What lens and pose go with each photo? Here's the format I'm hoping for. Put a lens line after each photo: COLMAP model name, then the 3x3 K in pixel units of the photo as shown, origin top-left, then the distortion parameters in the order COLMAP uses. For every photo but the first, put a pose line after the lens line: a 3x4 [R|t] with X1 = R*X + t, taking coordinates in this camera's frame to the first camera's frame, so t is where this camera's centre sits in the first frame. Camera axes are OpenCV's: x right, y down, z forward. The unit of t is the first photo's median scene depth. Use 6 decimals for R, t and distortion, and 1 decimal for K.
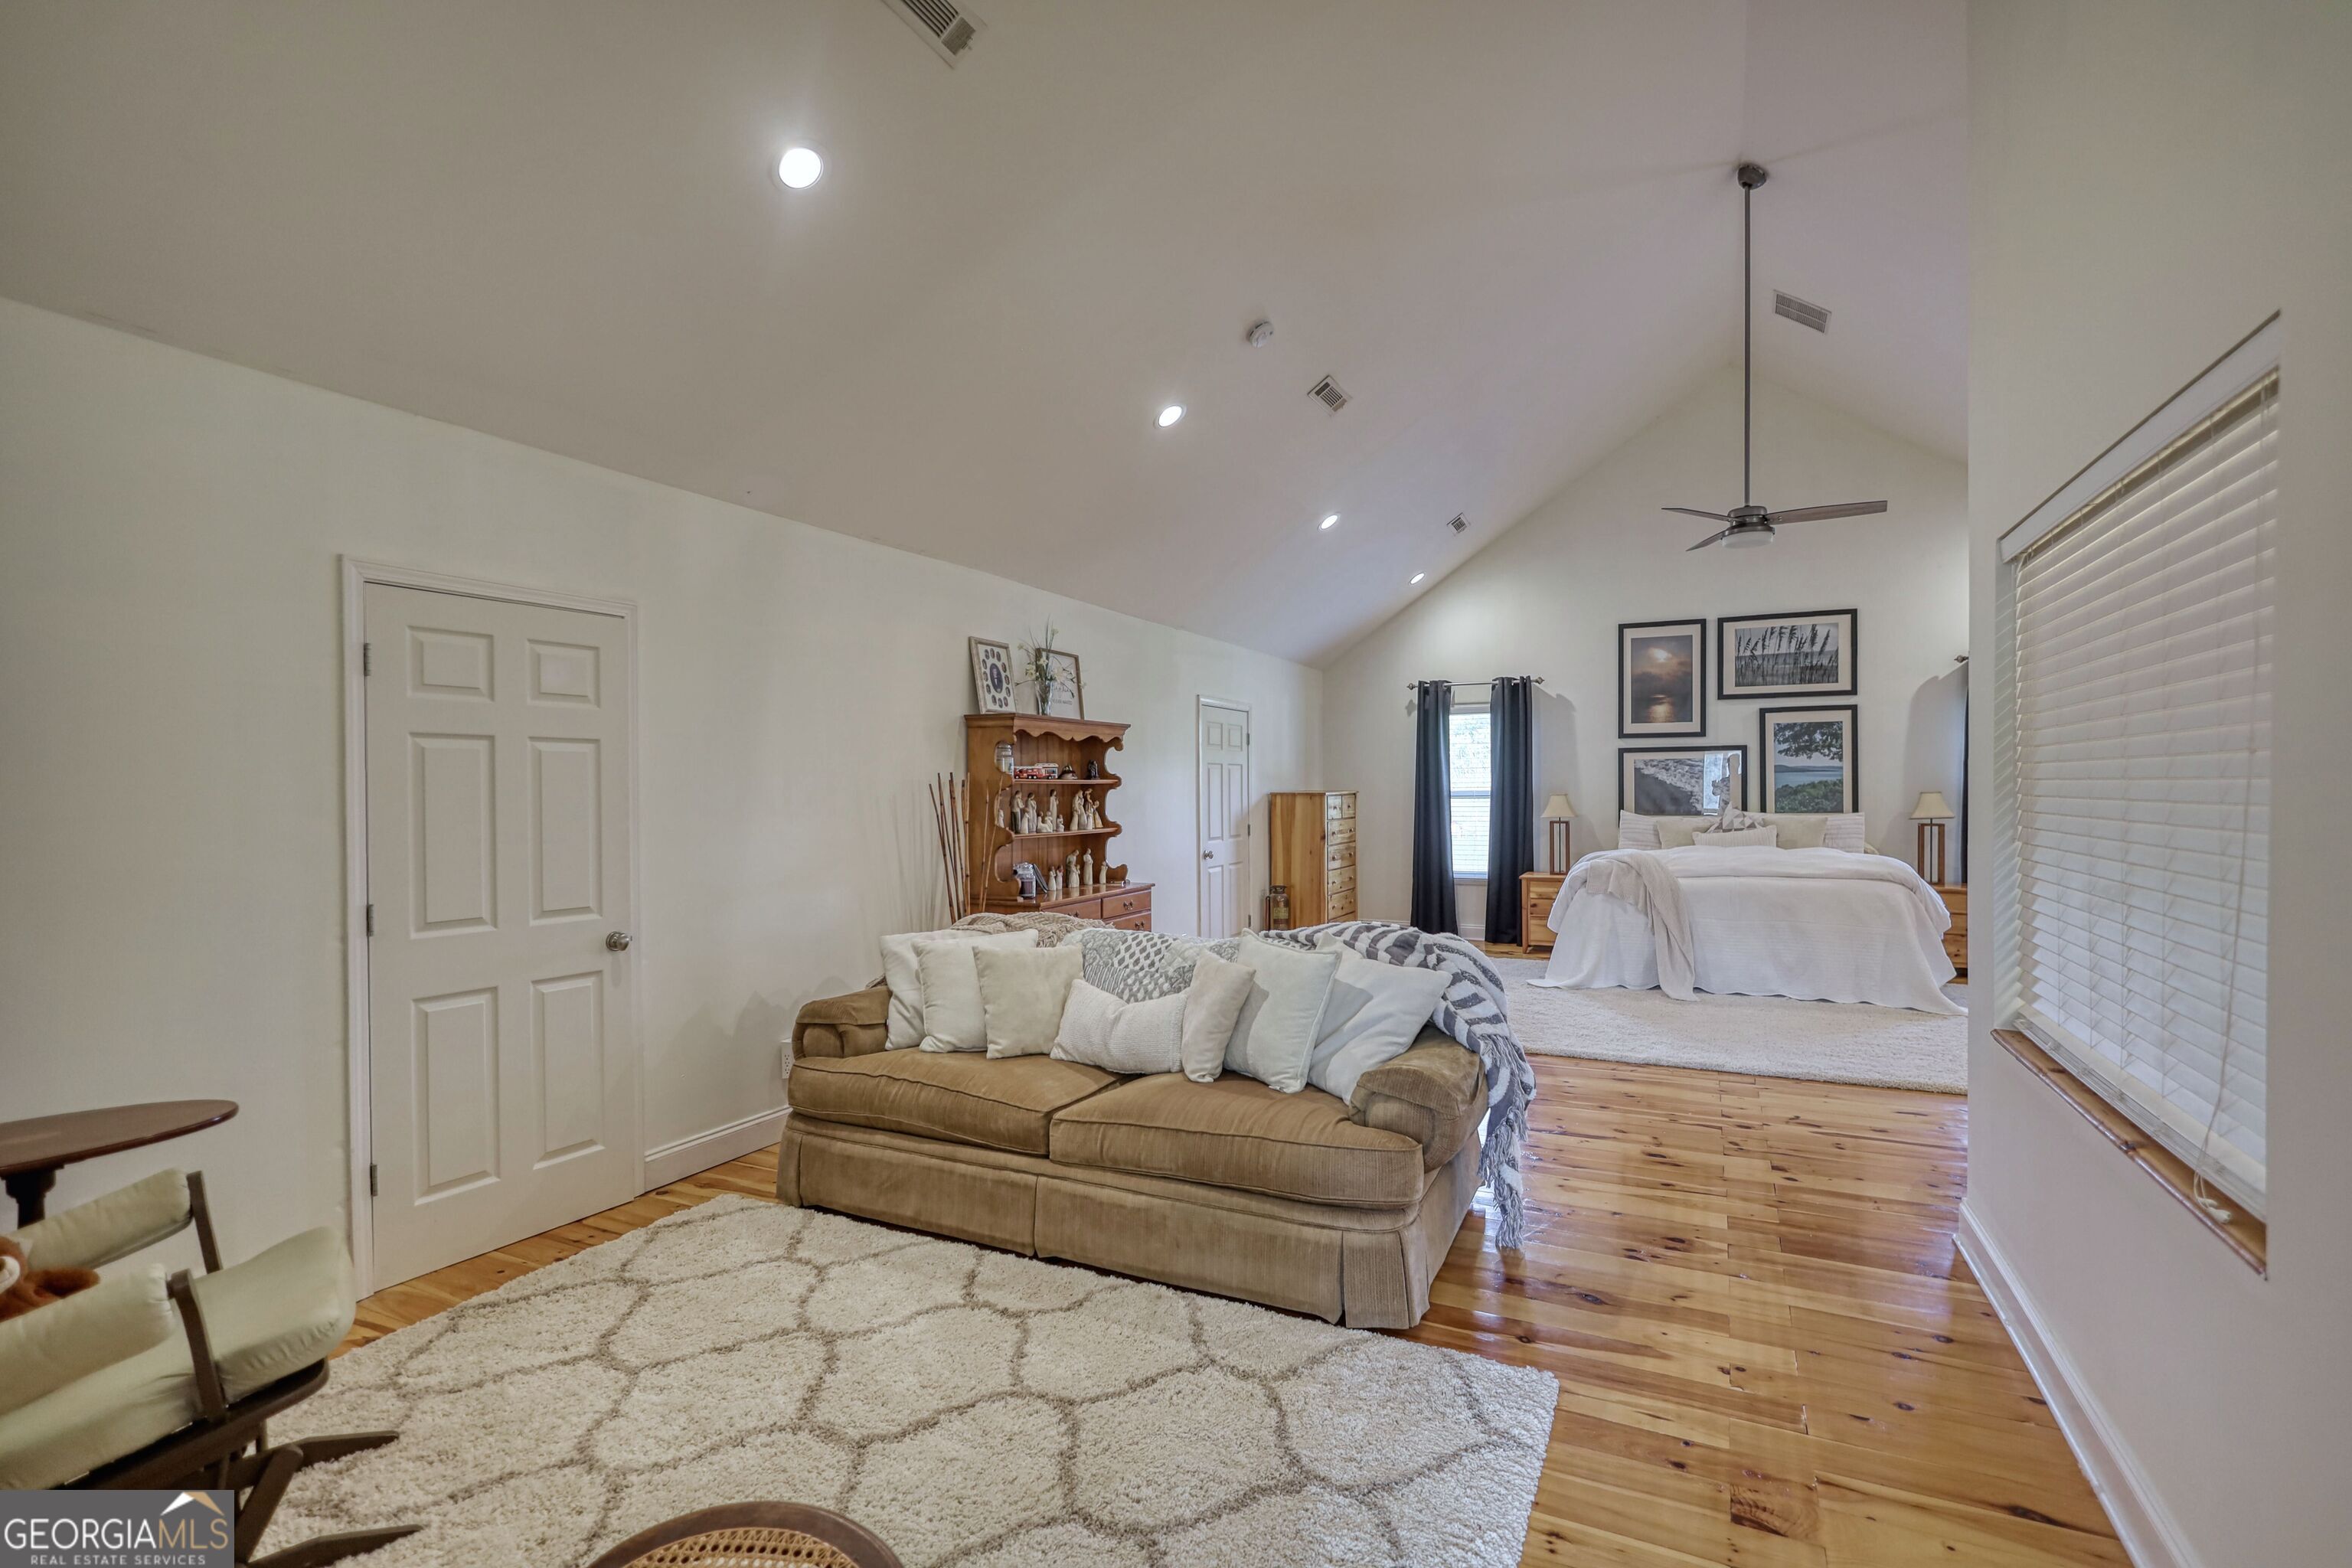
lens RADIAL K [[1100.3, 0, 1168.0], [0, 1100.3, 793.1], [0, 0, 1]] dist [0.002918, -0.001917]
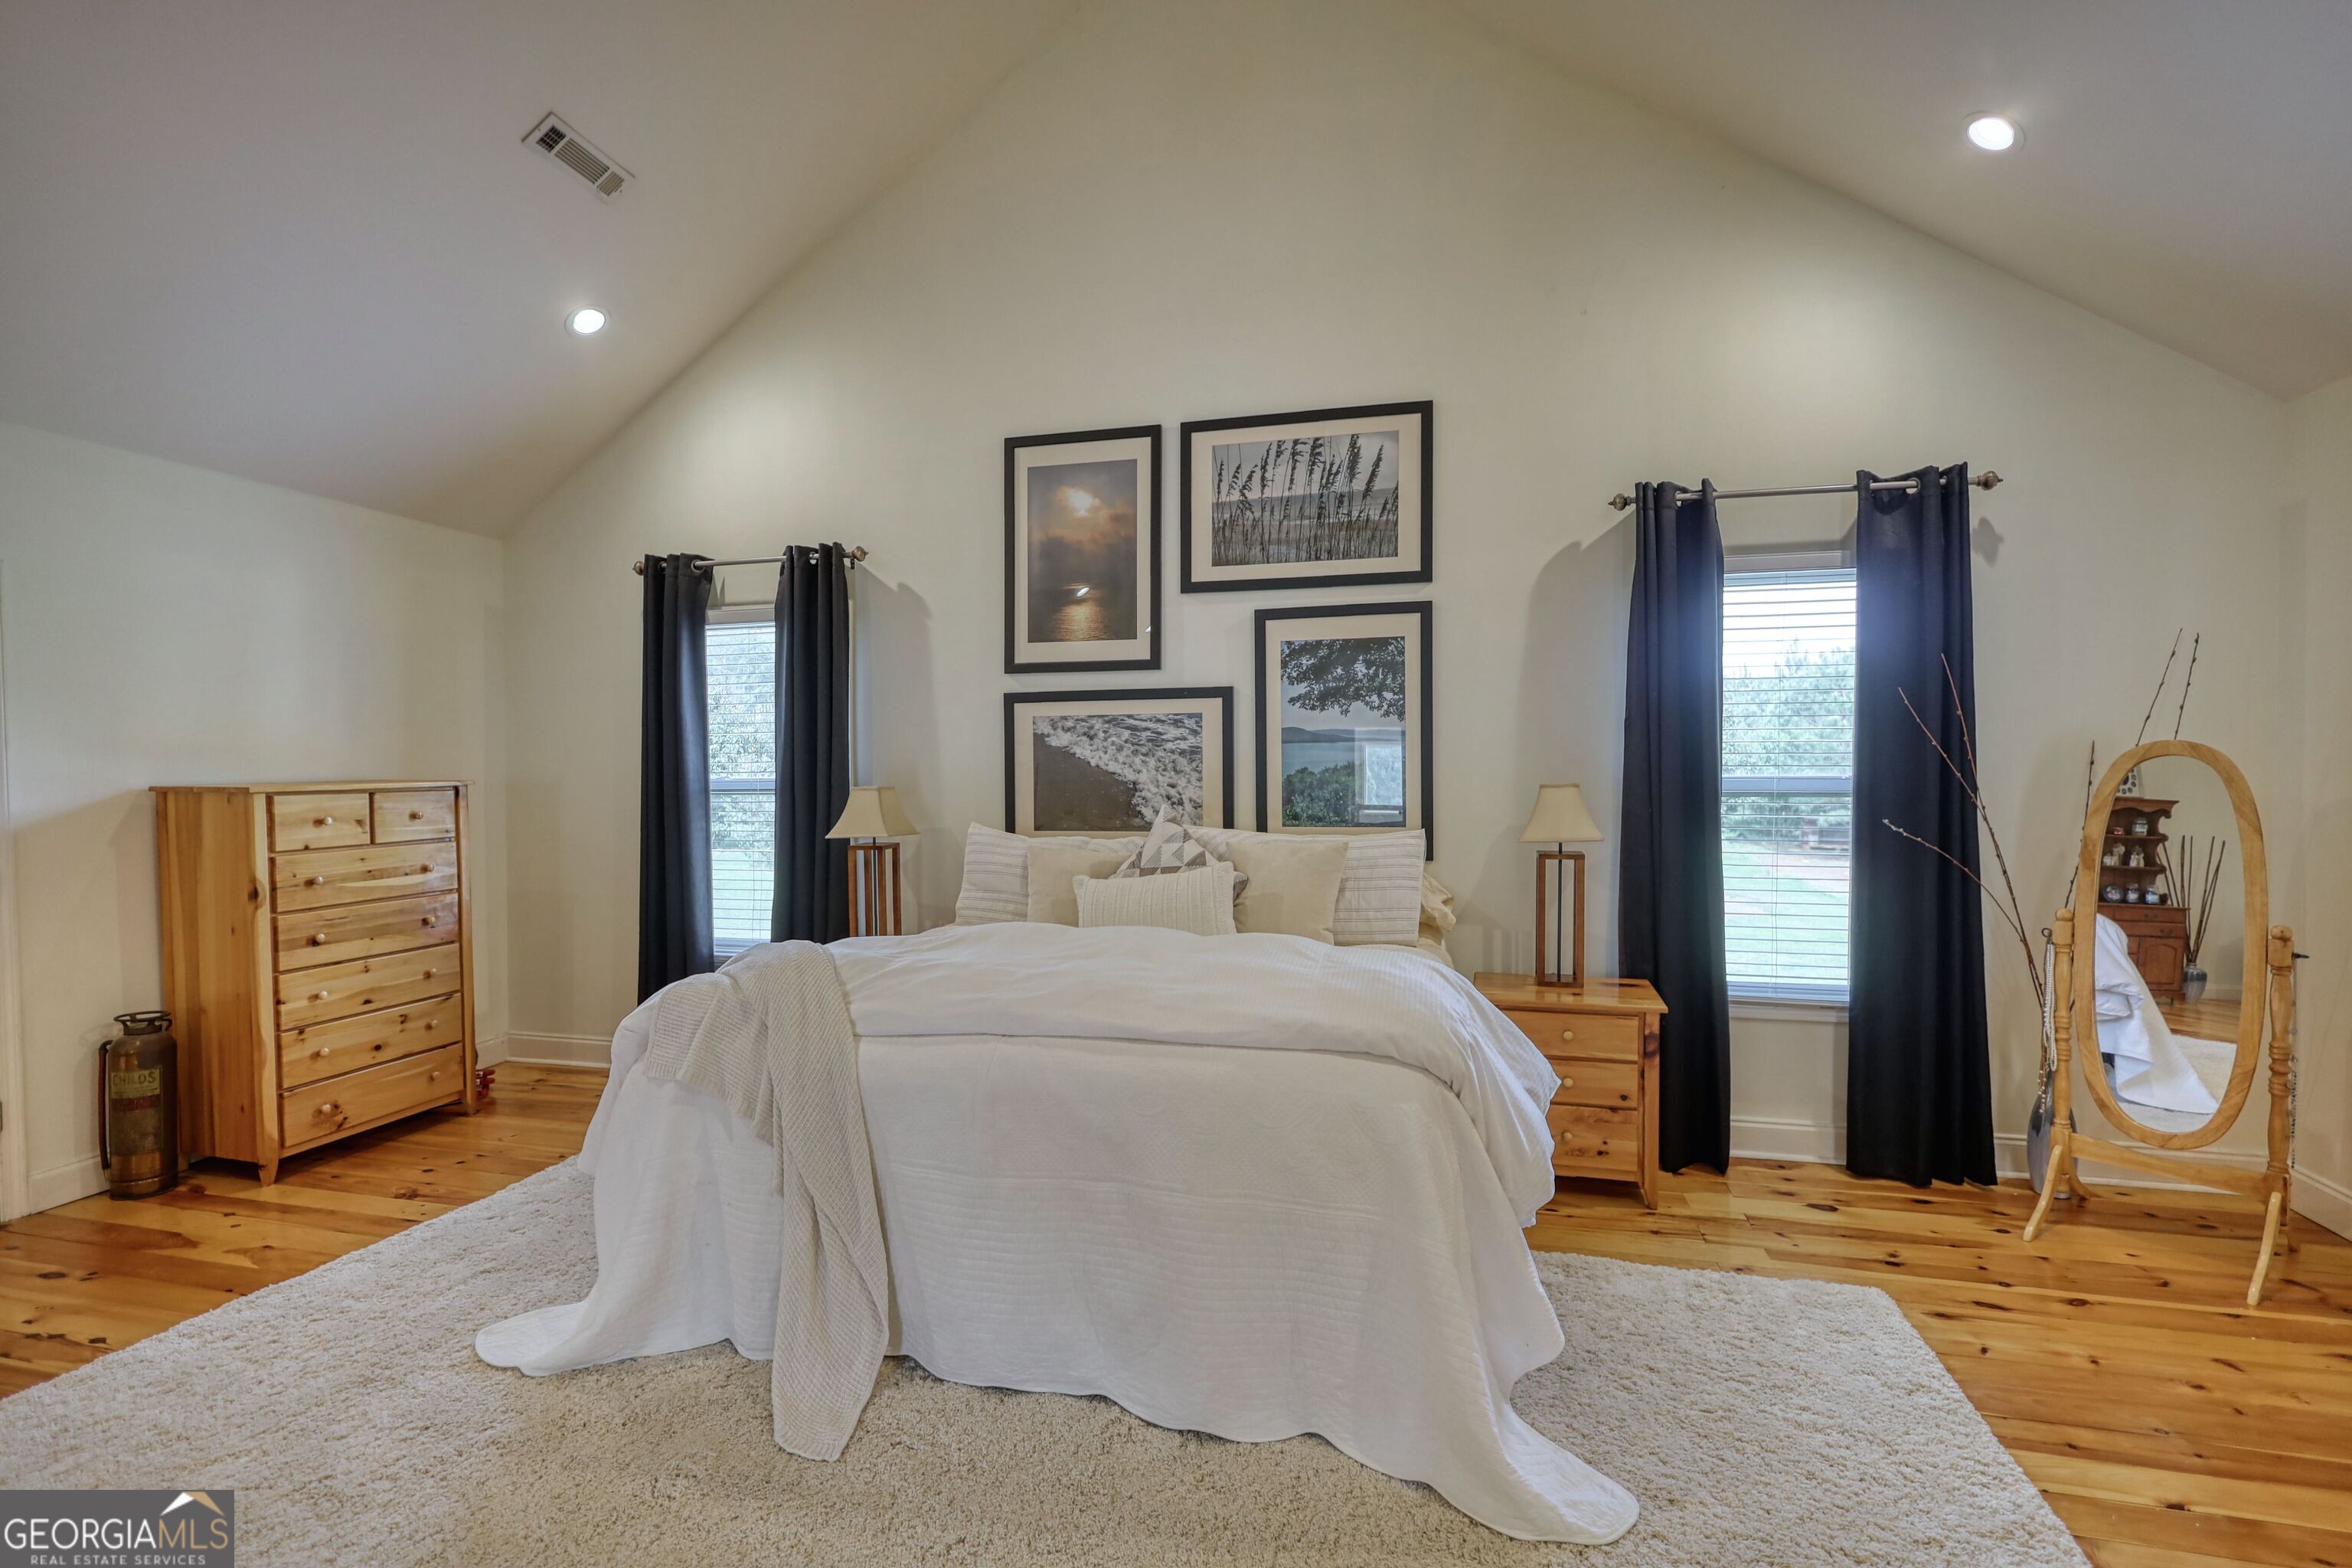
lens RADIAL K [[1100.3, 0, 1180.7], [0, 1100.3, 799.9], [0, 0, 1]] dist [0.002918, -0.001917]
pose [[0.977973, -0.004108, 0.208692, 0.405025], [0.000186, 0.999823, 0.018810, -0.002996], [-0.208732, -0.018357, 0.977801, 0.534575]]
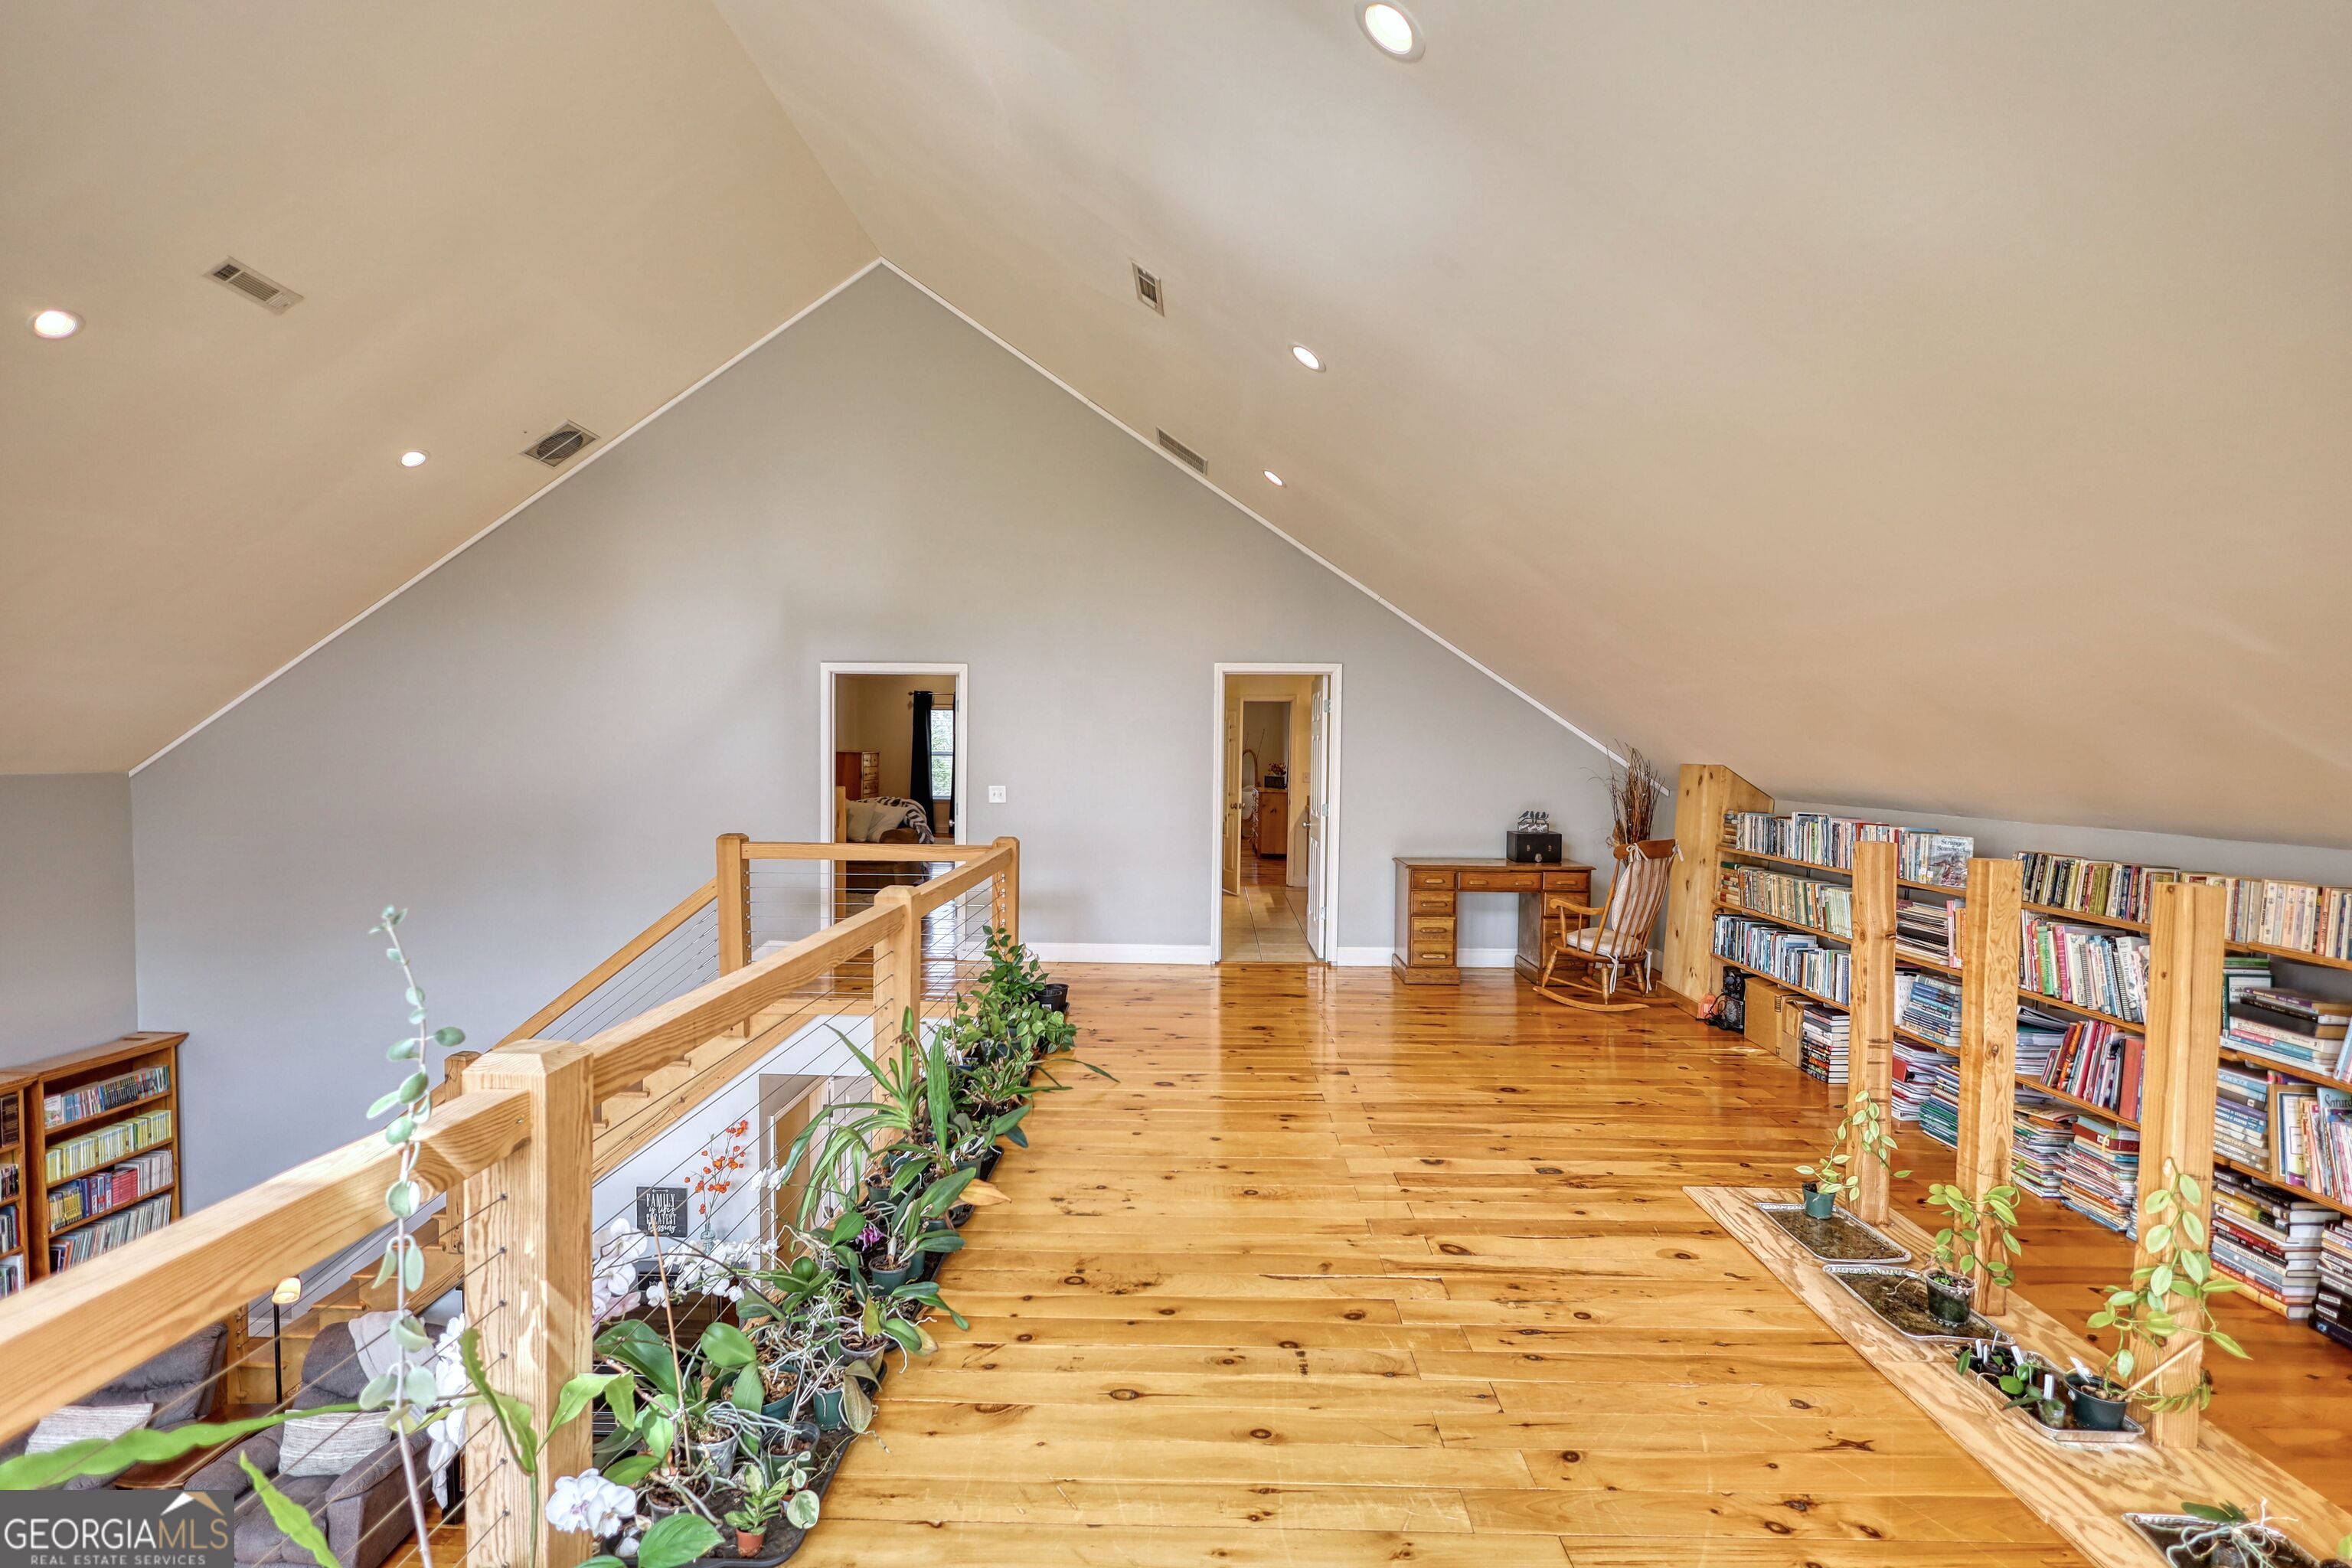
lens RADIAL K [[1100.3, 0, 1175.6], [0, 1100.3, 781.9], [0, 0, 1]] dist [0.002918, -0.001917]
pose [[0.905993, 0.001060, 0.423291, -0.163734], [-0.013455, 0.999564, 0.026295, -0.006519], [-0.423079, -0.029518, 0.905612, -0.908780]]
